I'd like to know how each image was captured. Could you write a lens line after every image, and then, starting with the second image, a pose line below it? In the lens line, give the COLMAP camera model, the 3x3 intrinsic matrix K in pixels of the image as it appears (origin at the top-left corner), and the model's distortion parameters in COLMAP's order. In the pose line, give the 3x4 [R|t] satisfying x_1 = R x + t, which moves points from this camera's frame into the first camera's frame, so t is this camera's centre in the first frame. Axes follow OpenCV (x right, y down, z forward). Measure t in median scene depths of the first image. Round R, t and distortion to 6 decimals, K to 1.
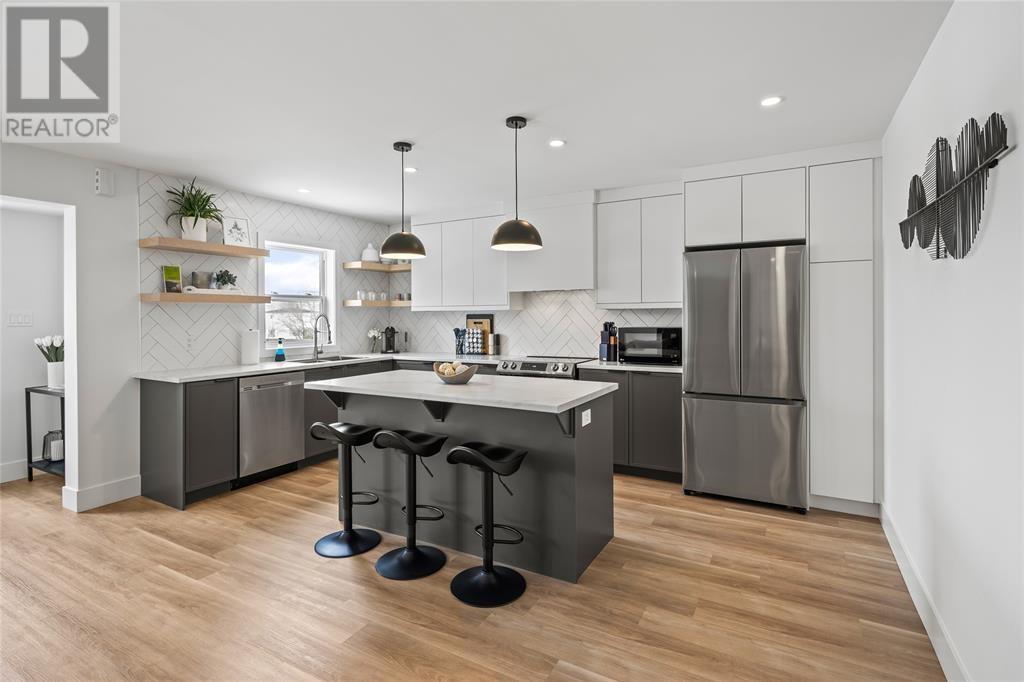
lens RADIAL K [[527.6, 0, 464.4], [0, 527.6, 312.2], [0, 0, 1]] dist [0.004194, 0.000441]
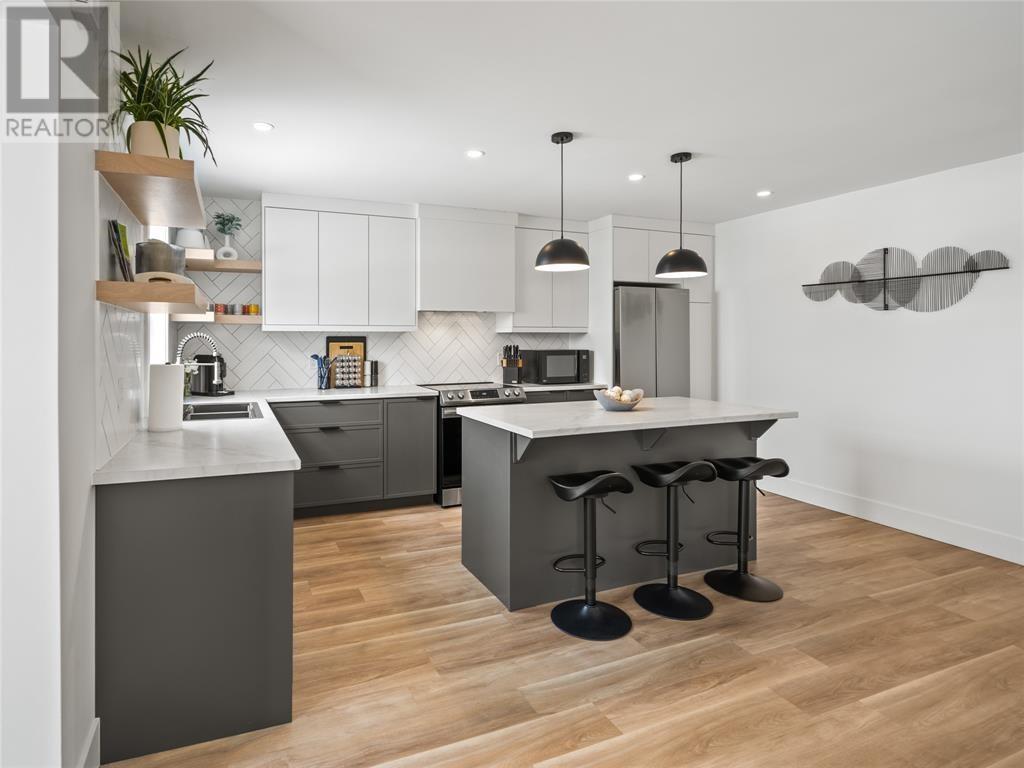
lens RADIAL K [[590.4, 0, 465.3], [0, 590.4, 339.9], [0, 0, 1]] dist [0.004017, 0.001404]
pose [[0.578679, 0.003274, 0.815549, -0.748575], [-0.010129, 0.999944, 0.003173, 0.005879], [-0.815492, -0.010096, 0.578680, 0.449738]]
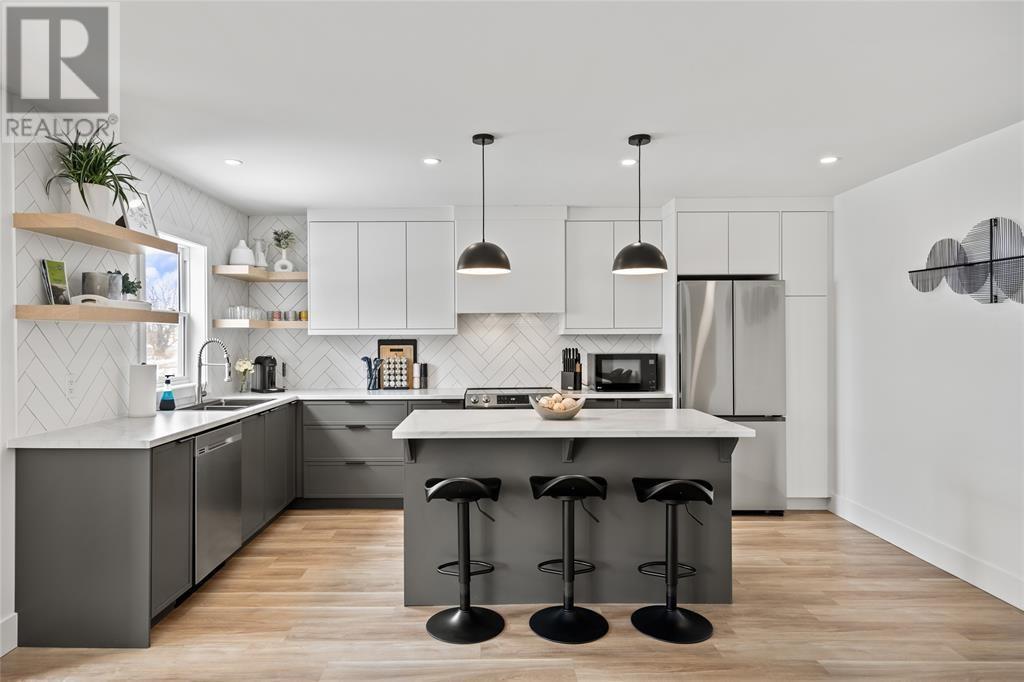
lens RADIAL K [[667.2, 0, 477.4], [0, 667.2, 340.7], [0, 0, 1]] dist [0.016571, -0.002009]
pose [[0.852123, 0.000223, 0.523342, -0.515319], [-0.005847, 0.999942, 0.009093, -0.005144], [-0.523309, -0.010809, 0.852074, 0.085158]]
